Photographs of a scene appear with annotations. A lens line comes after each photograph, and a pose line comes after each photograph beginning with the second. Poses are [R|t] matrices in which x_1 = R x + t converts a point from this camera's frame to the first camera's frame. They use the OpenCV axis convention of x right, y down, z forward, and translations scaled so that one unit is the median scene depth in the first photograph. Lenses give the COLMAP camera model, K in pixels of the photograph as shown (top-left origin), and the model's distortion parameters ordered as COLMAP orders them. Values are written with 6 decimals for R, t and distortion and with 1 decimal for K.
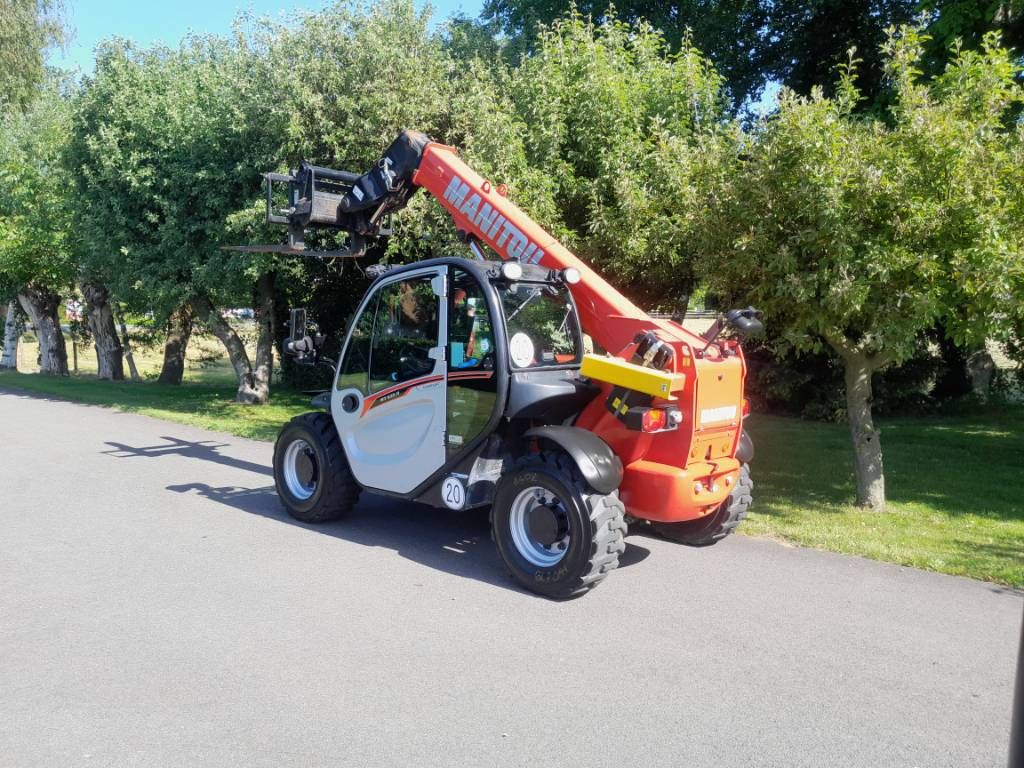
lens RADIAL K [[819.7, 0, 514.7], [0, 819.7, 385.1], [0, 0, 1]] dist [0.044369, -0.056061]
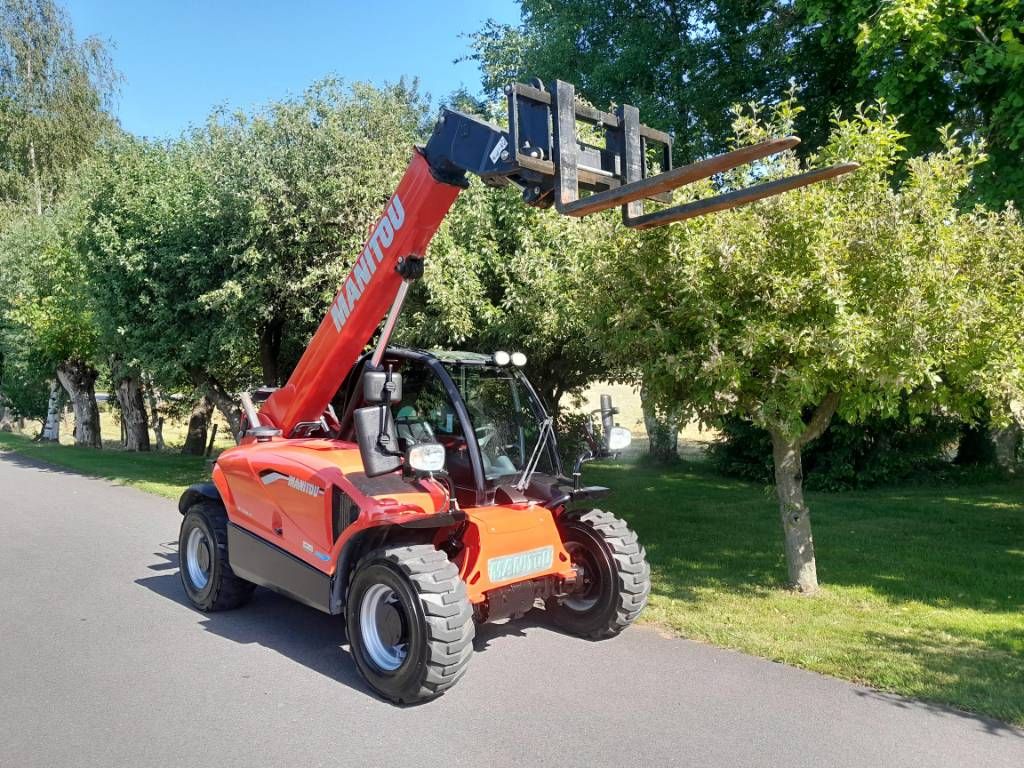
lens RADIAL K [[819.7, 0, 516.6], [0, 819.7, 387.4], [0, 0, 1]] dist [0.044369, -0.056061]
pose [[0.995756, -0.014441, -0.090898, 0.229517], [0.007856, 0.997346, -0.072381, -0.021529], [0.091702, 0.071360, 0.993226, 0.020094]]
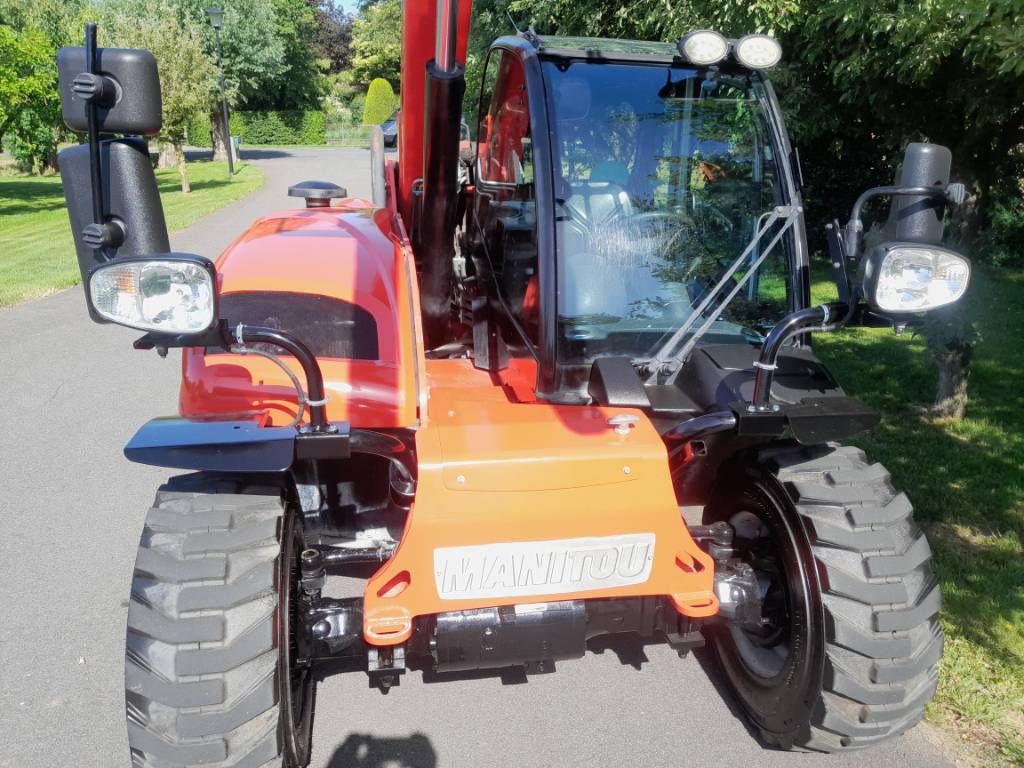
lens RADIAL K [[819.7, 0, 518.1], [0, 819.7, 387.8], [0, 0, 1]] dist [0.044369, -0.056061]
pose [[0.776973, 0.199481, -0.597094, 0.329237], [-0.068757, 0.969684, 0.234488, -0.051786], [0.625768, -0.141136, 0.767134, 0.569310]]
